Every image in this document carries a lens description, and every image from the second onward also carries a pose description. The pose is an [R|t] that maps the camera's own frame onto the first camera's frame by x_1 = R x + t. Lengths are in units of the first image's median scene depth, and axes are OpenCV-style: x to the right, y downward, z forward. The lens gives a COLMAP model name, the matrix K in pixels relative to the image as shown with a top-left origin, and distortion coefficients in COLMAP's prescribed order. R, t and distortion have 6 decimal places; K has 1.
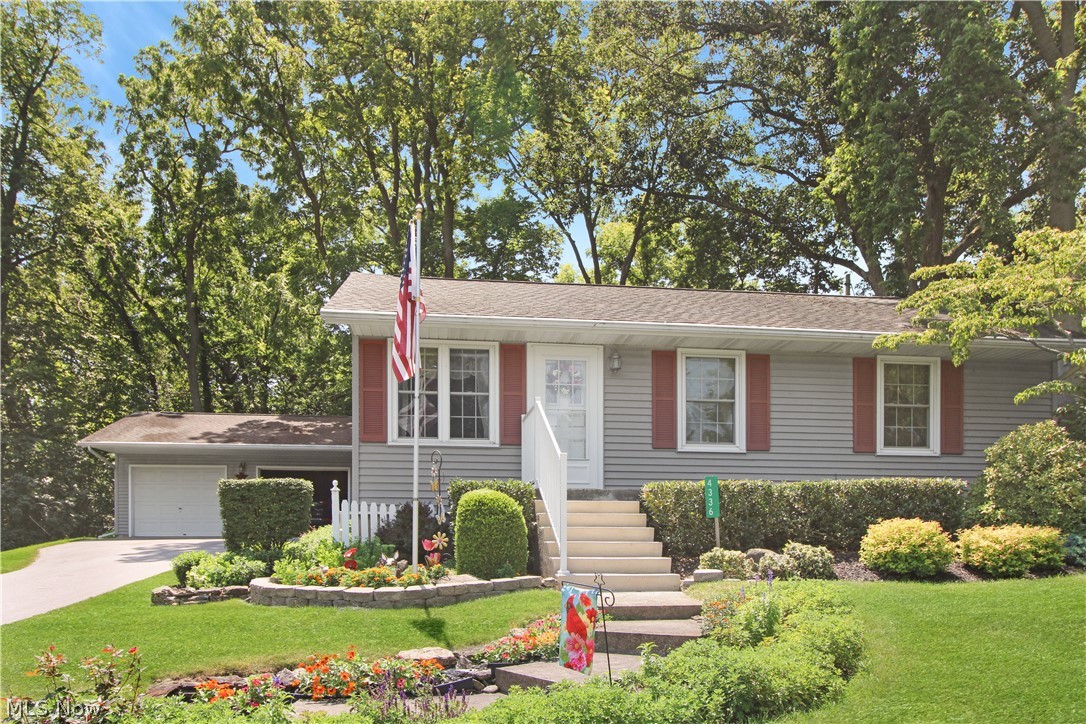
lens RADIAL K [[897.0, 0, 571.8], [0, 897.0, 365.2], [0, 0, 1]] dist [0.007016, 0.008192]
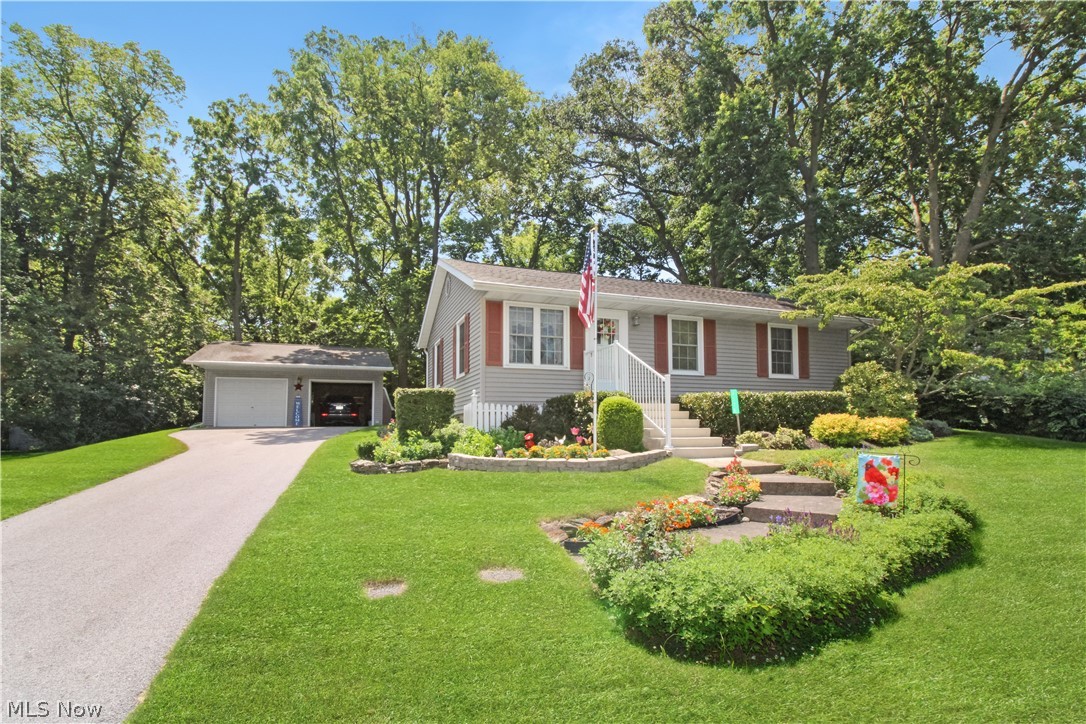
lens RADIAL K [[531.4, 0, 538.8], [0, 531.4, 288.2], [0, 0, 1]] dist [0.001322, -0.012604]
pose [[0.973389, 0.051393, 0.223322, -0.354827], [-0.037321, 0.997069, -0.066785, 0.008385], [-0.226100, 0.056674, 0.972454, 0.057898]]
